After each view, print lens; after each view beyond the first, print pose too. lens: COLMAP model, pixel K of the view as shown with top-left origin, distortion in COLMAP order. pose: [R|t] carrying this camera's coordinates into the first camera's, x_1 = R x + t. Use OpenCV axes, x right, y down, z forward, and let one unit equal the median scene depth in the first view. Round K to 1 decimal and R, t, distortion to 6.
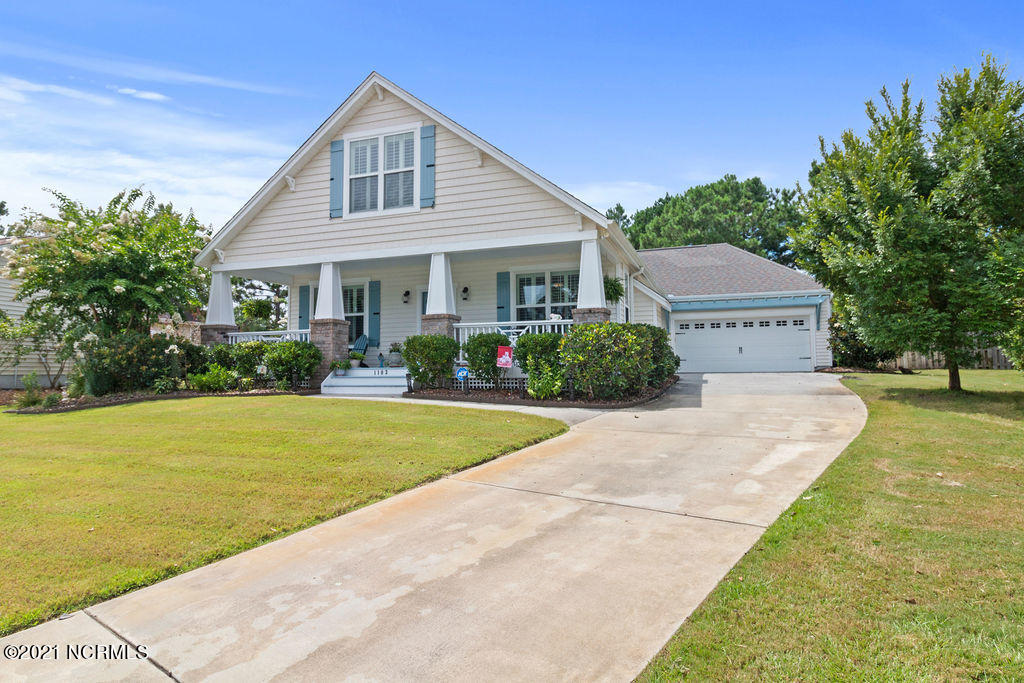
lens RADIAL K [[518.8, 0, 507.9], [0, 518.8, 338.9], [0, 0, 1]] dist [0.000989, -0.000052]
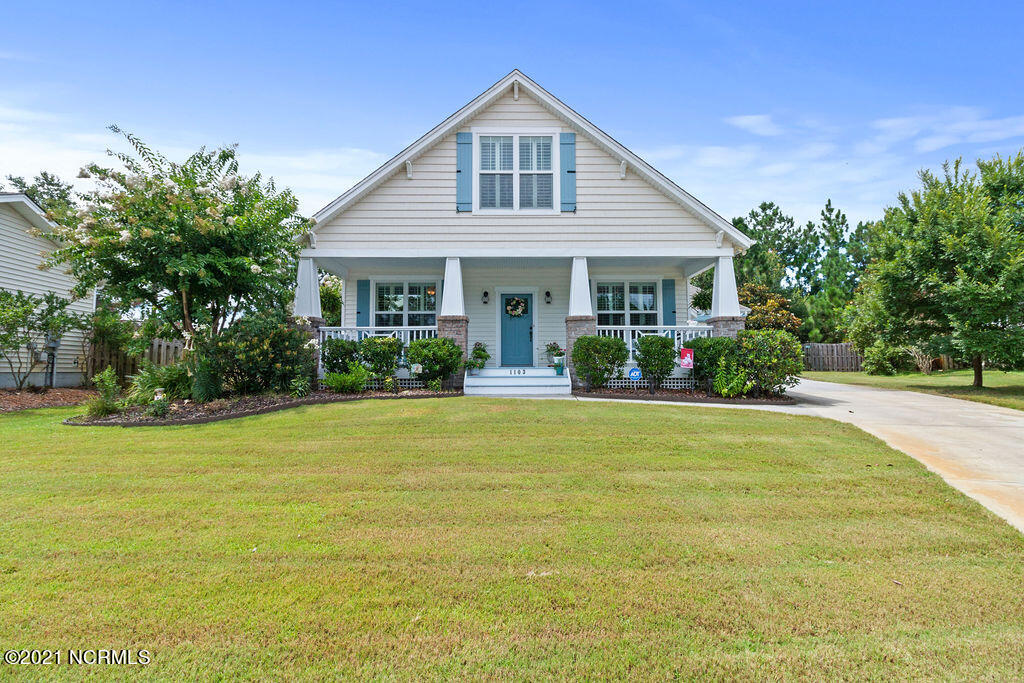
lens RADIAL K [[457.4, 0, 513.3], [0, 457.4, 341.3], [0, 0, 1]] dist [0.002128, 0.000687]
pose [[0.949376, 0.024984, 0.313146, -0.515555], [-0.023142, 0.999686, -0.009599, 0.013991], [-0.313288, 0.001866, 0.949656, 0.167322]]
